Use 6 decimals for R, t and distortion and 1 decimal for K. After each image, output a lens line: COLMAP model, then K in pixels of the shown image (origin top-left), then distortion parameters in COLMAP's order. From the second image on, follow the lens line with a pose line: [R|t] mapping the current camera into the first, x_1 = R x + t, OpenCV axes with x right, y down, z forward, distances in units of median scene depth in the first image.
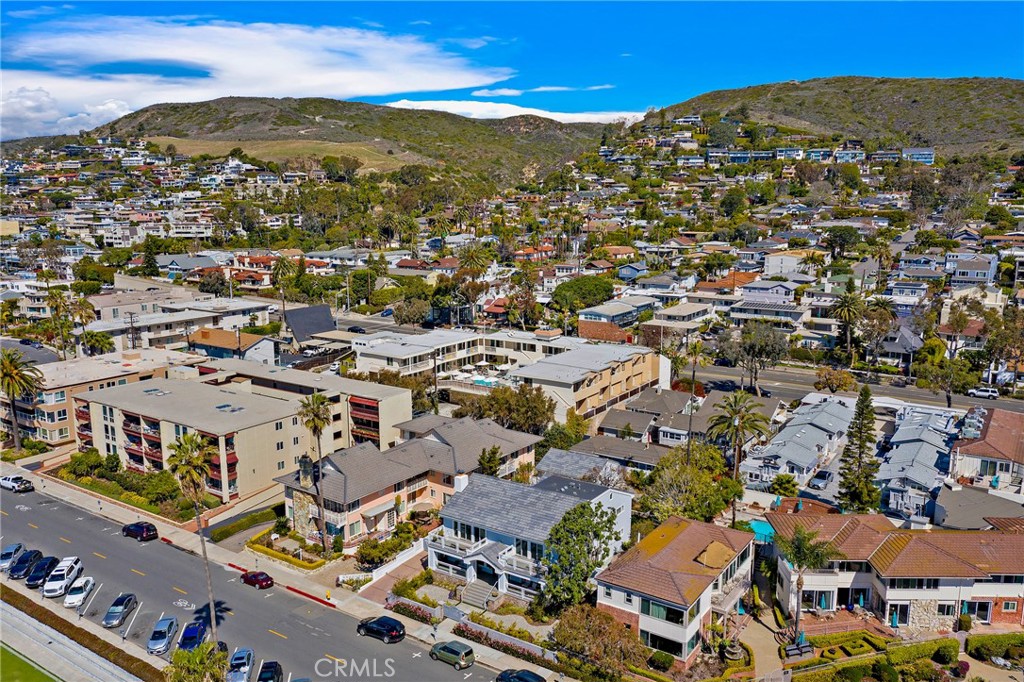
lens RADIAL K [[810.2, 0, 514.2], [0, 810.2, 351.2], [0, 0, 1]] dist [-0.000647, -0.001979]
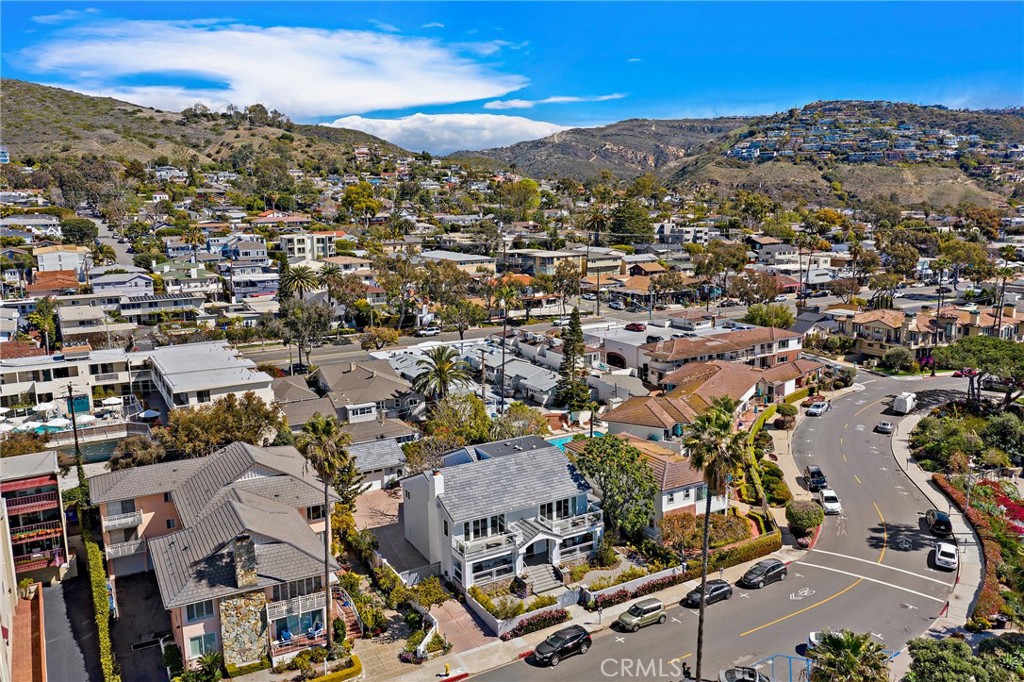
lens RADIAL K [[810.2, 0, 509.5], [0, 810.2, 360.6], [0, 0, 1]] dist [-0.000647, -0.001979]
pose [[0.441689, -0.187411, 0.877376, -0.779394], [0.186167, 0.975798, 0.114715, -0.042079], [-0.877640, 0.112670, 0.465889, 0.572044]]
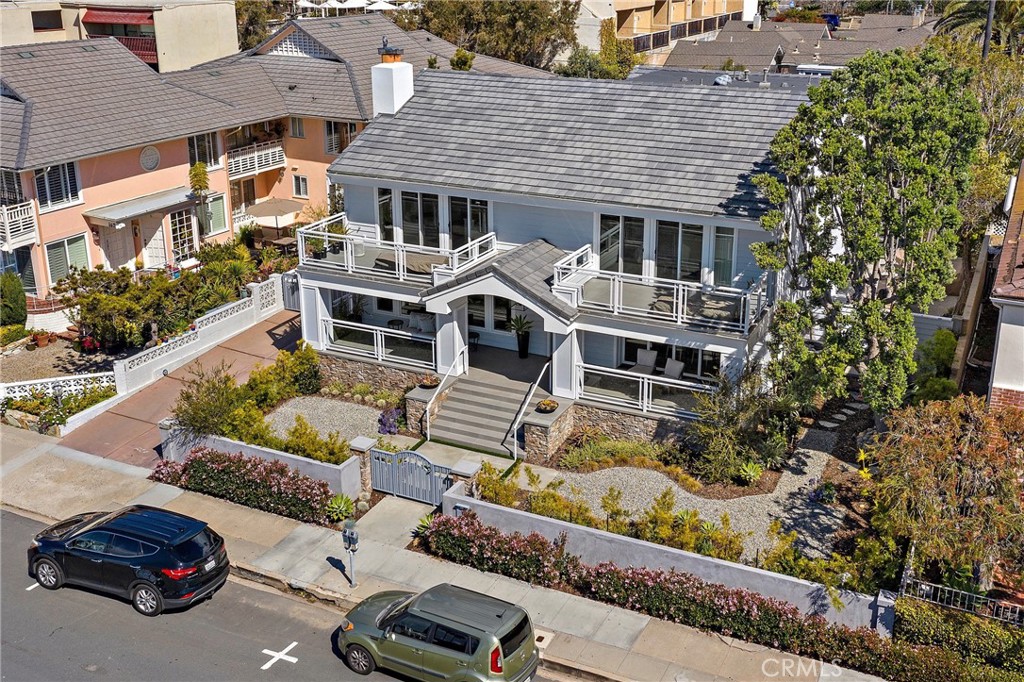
lens RADIAL K [[1051.2, 0, 551.4], [0, 1051.2, 272.0], [0, 0, 1]] dist [0.001907, 0.000000]
pose [[0.988321, -0.042111, 0.146449, -0.071667], [0.025956, 0.993535, 0.110523, 0.203234], [-0.150157, -0.105431, 0.983025, 0.610813]]
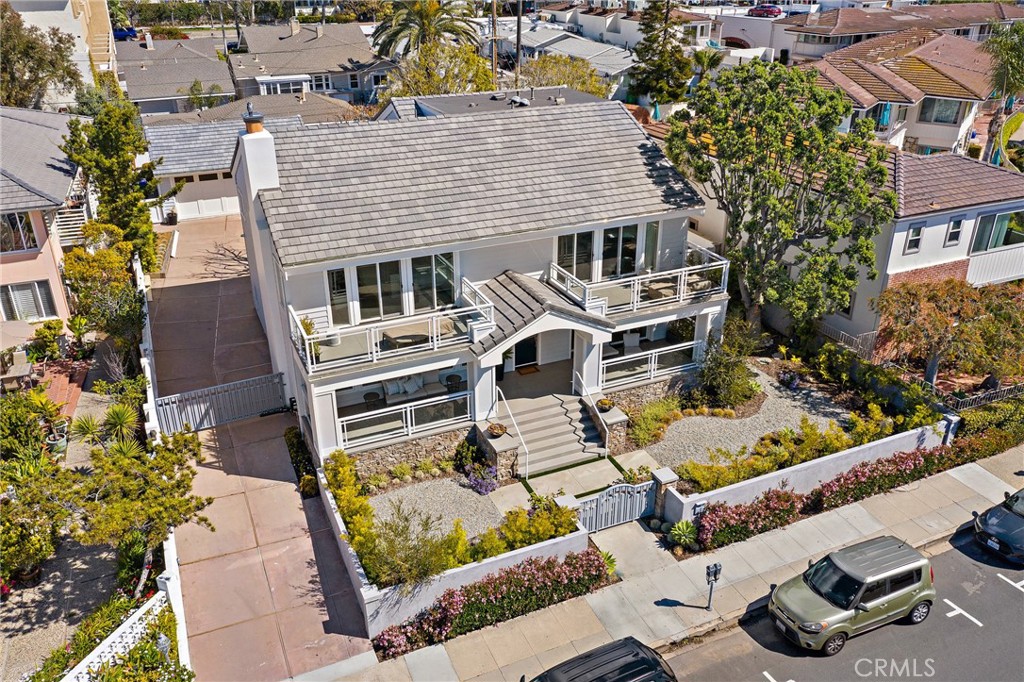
lens RADIAL K [[810.2, 0, 506.3], [0, 810.2, 336.0], [0, 0, 1]] dist [-0.000647, -0.001979]
pose [[0.534240, -0.364818, 0.762559, -0.278691], [0.167083, 0.929856, 0.327799, 0.150806], [-0.828656, -0.047712, 0.557720, 0.812585]]
